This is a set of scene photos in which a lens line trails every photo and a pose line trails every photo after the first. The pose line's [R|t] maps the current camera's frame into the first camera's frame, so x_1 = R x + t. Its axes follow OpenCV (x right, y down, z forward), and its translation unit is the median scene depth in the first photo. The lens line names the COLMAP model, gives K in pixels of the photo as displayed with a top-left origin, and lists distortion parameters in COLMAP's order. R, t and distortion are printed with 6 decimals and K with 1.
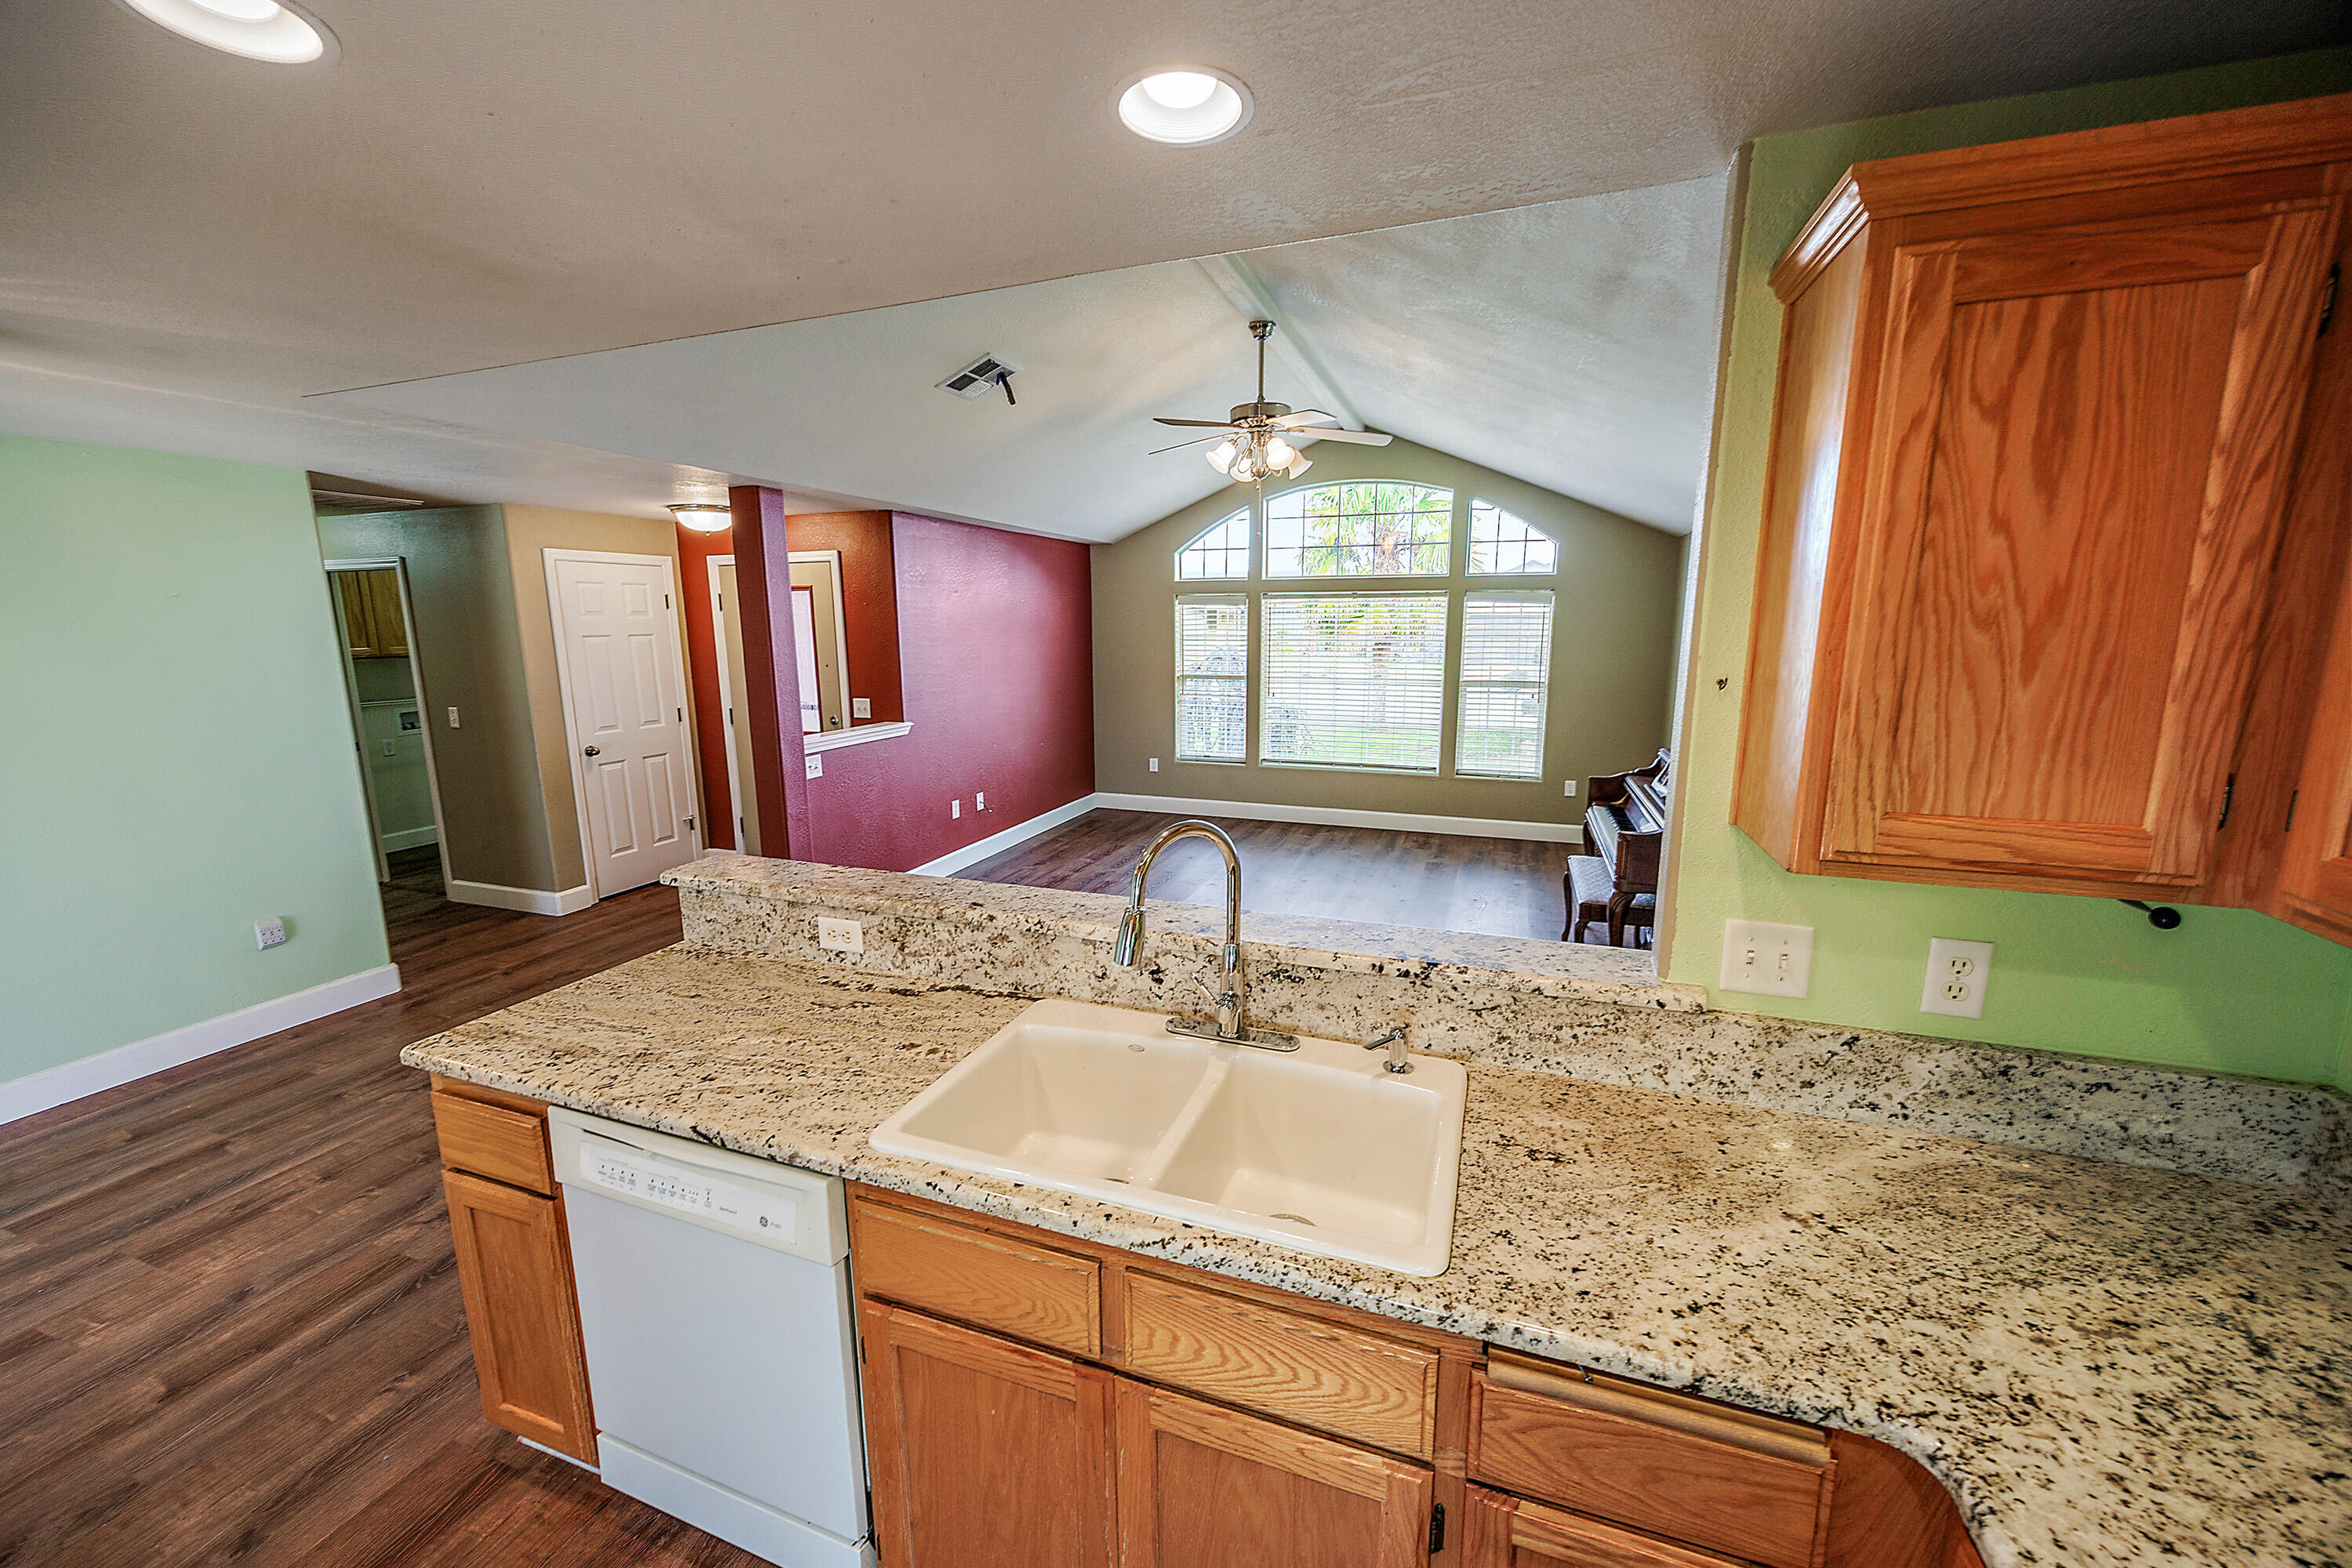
lens RADIAL K [[901.3, 0, 1177.7], [0, 901.3, 775.4], [0, 0, 1]] dist [-0.001091, -0.000364]
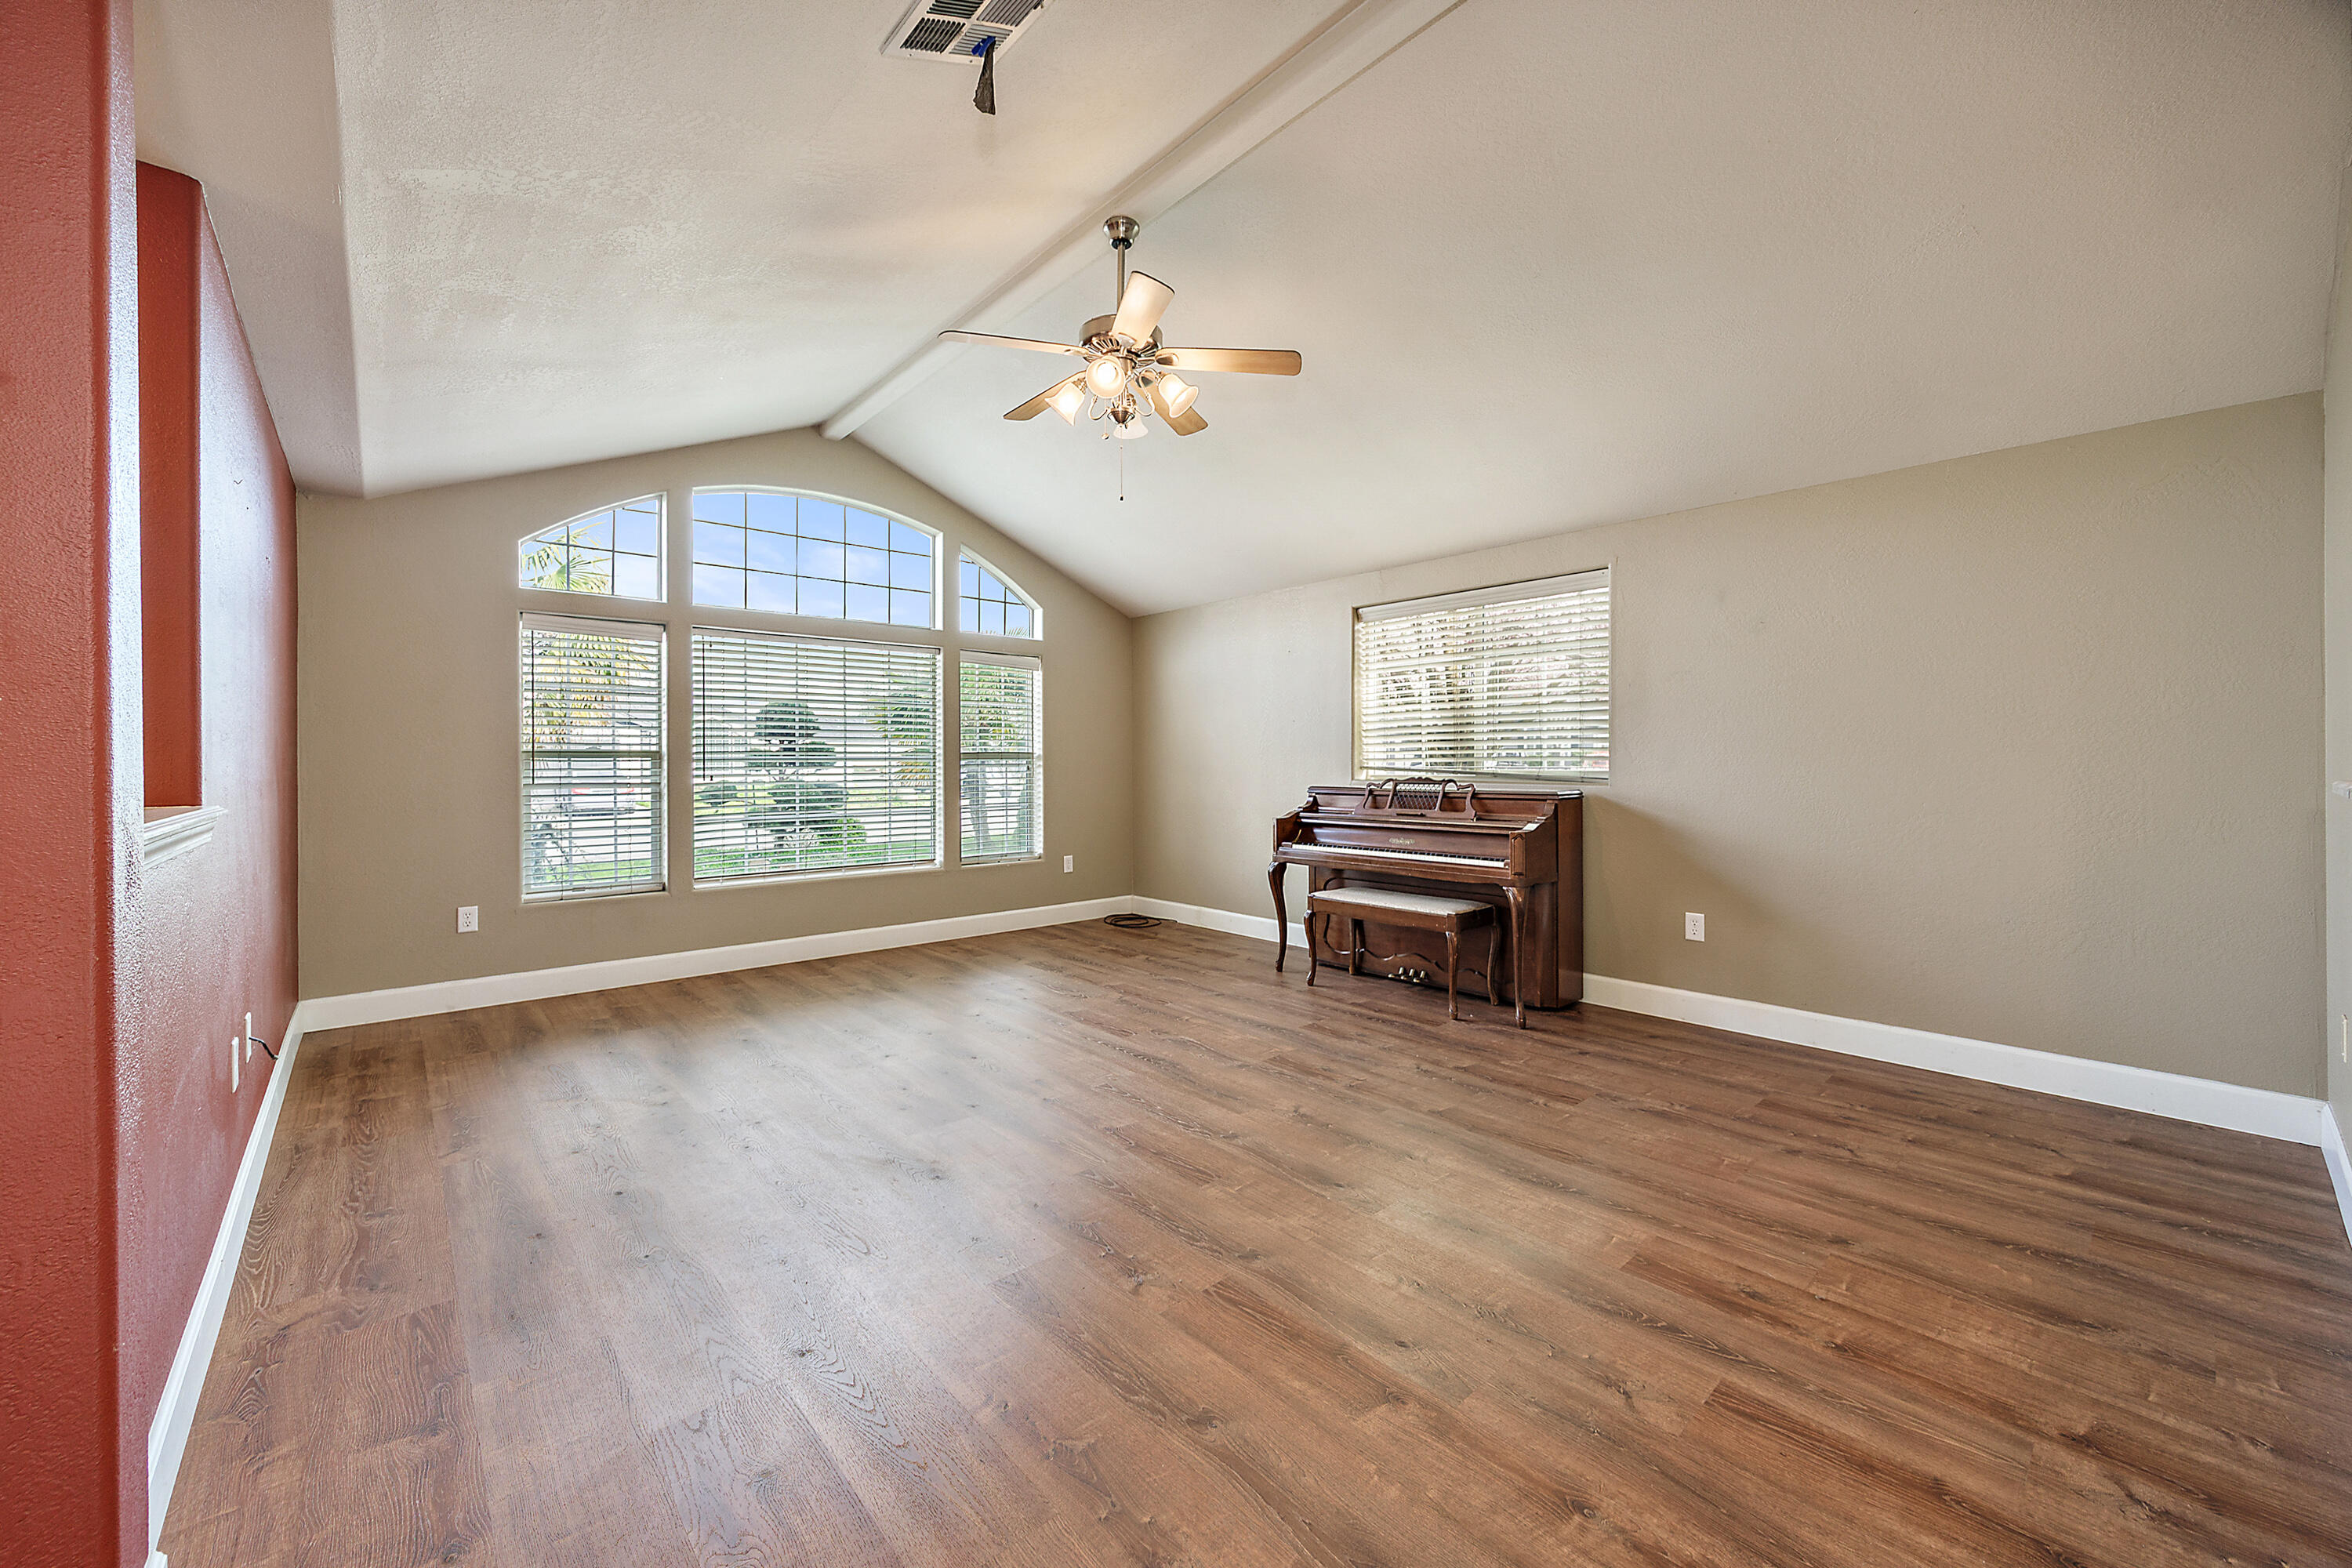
lens RADIAL K [[901.3, 0, 1171.7], [0, 901.3, 759.4], [0, 0, 1]] dist [-0.001091, -0.000364]
pose [[0.481026, 0.004818, 0.876693, -1.118994], [0.150852, 0.984616, -0.088181, 0.018576], [-0.863631, 0.174668, 0.472899, 1.426397]]
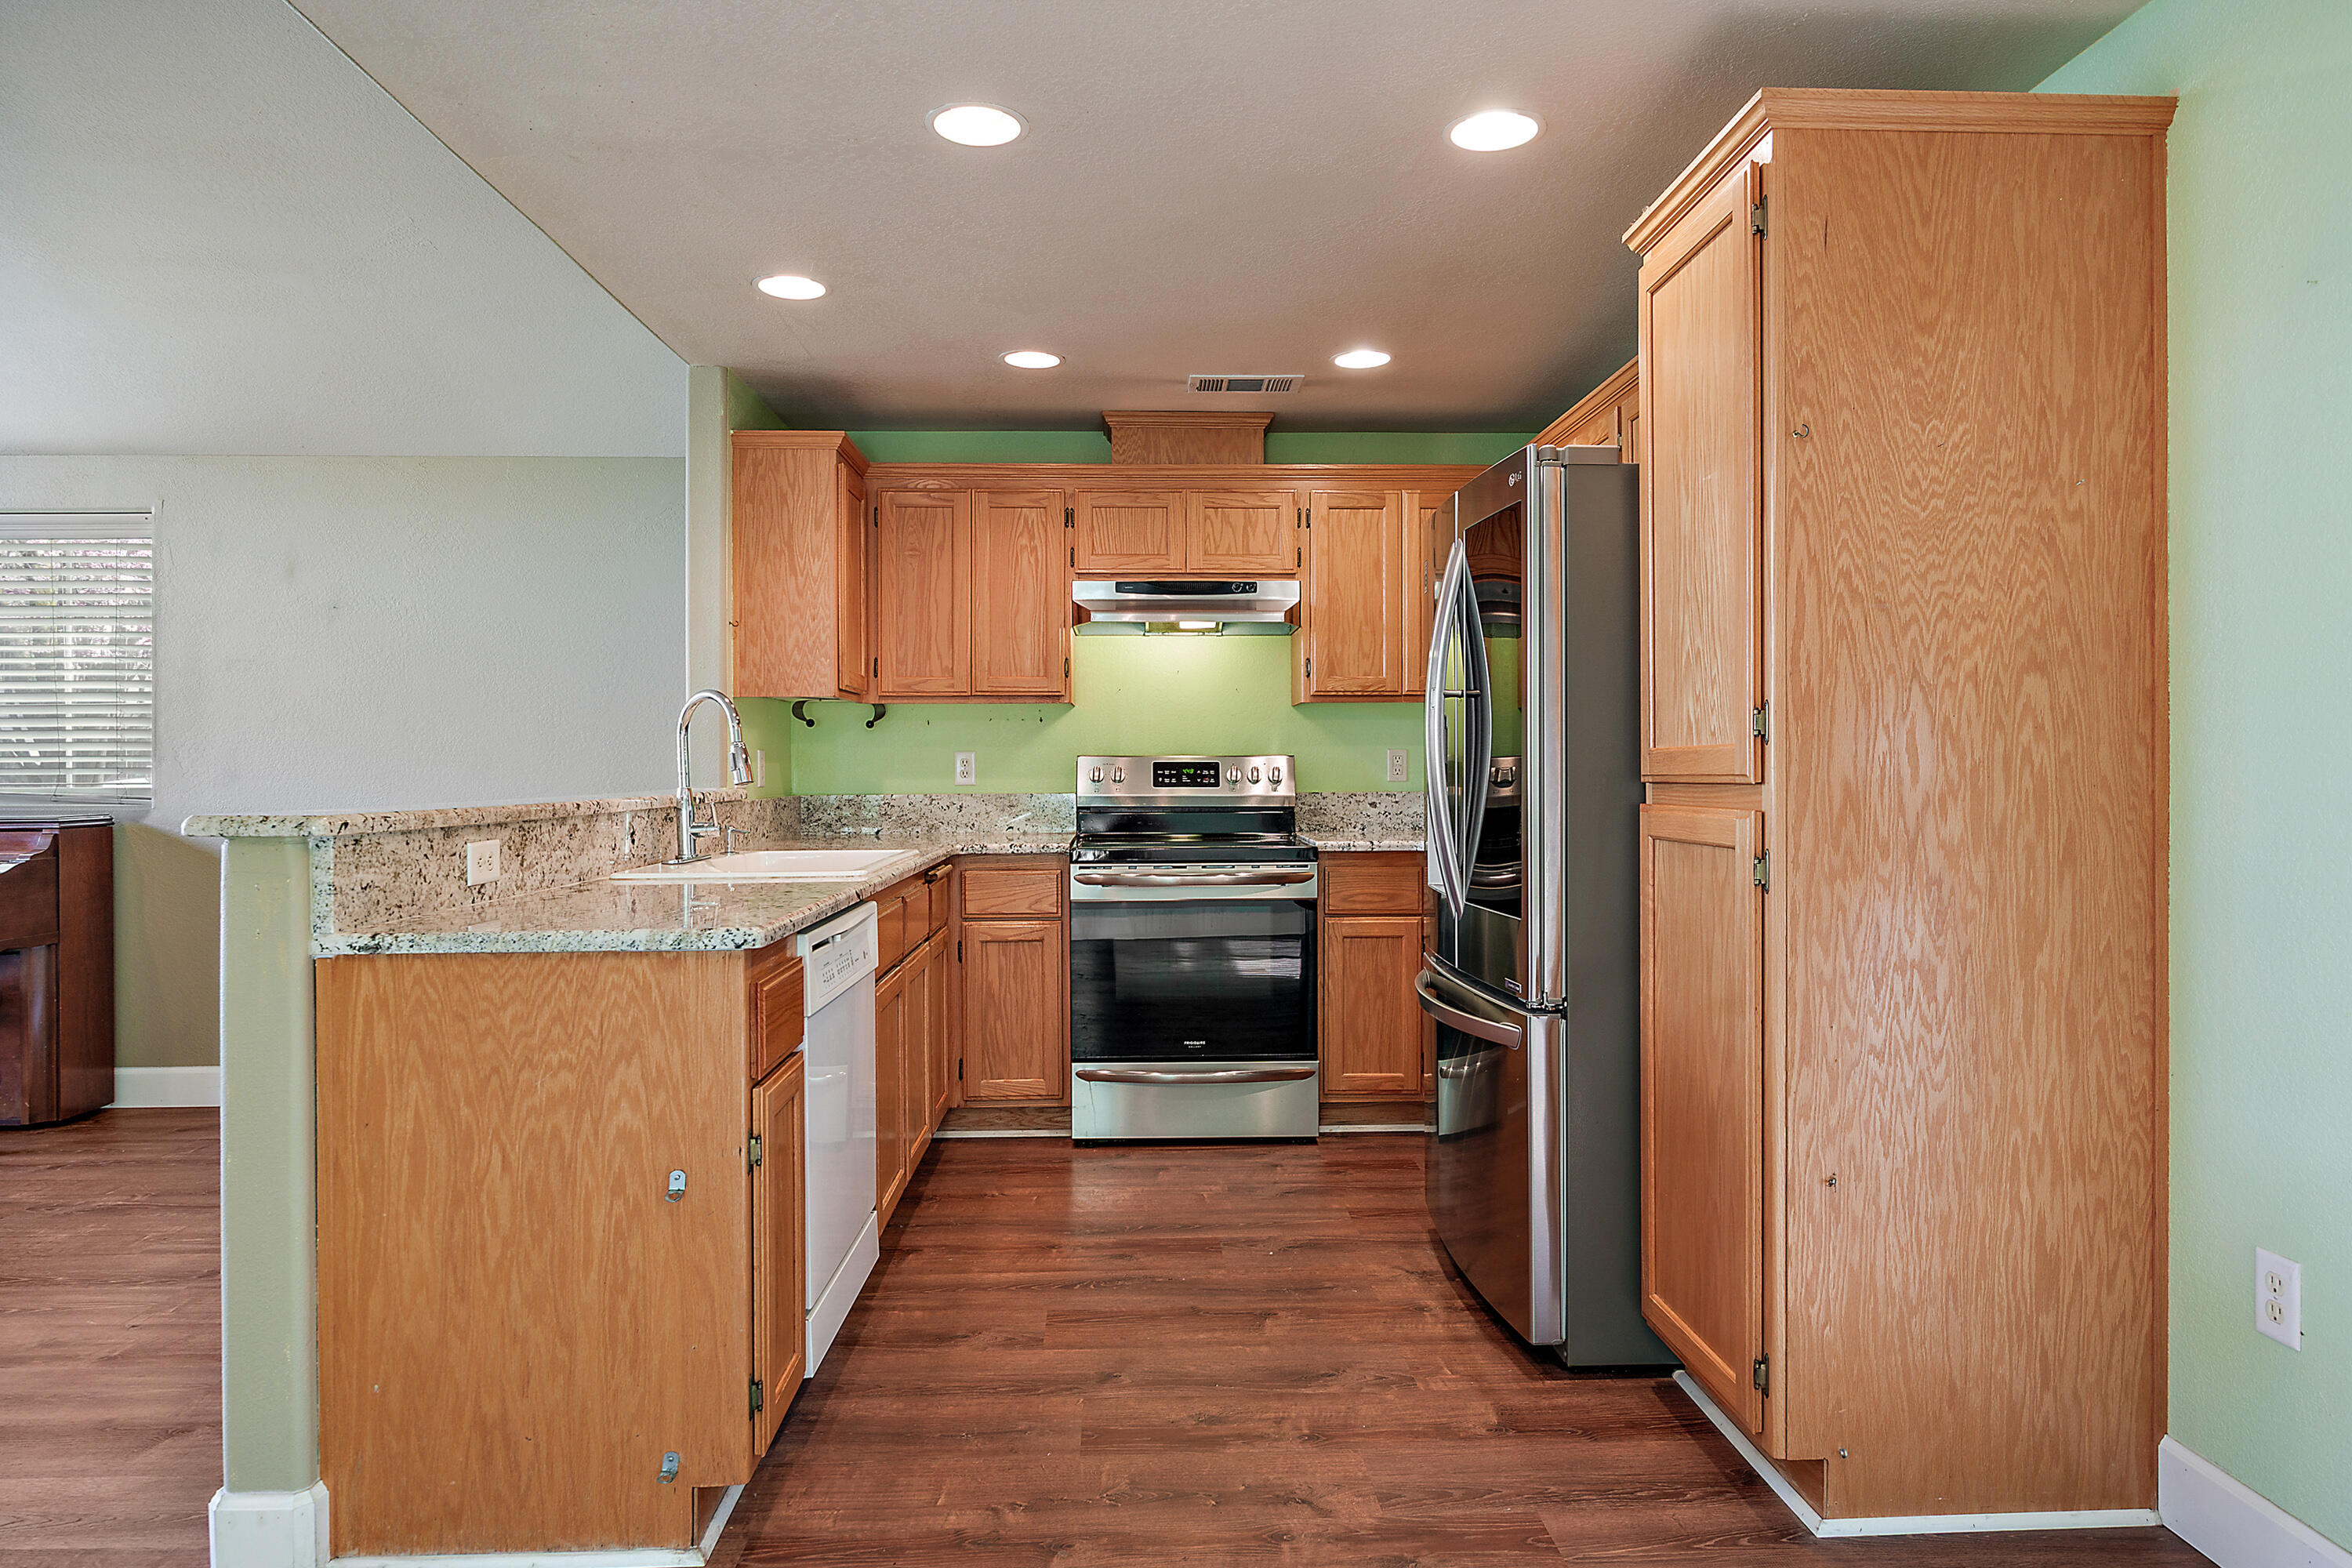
lens RADIAL K [[1423.1, 0, 1183.4], [0, 1423.1, 771.8], [0, 0, 1]] dist [-0.007245, 0.002054]
pose [[-0.381892, 0.004166, 0.924198, -1.697228], [0.164030, 0.984420, 0.063342, 0.117043], [-0.909534, 0.175786, -0.376625, 0.870726]]
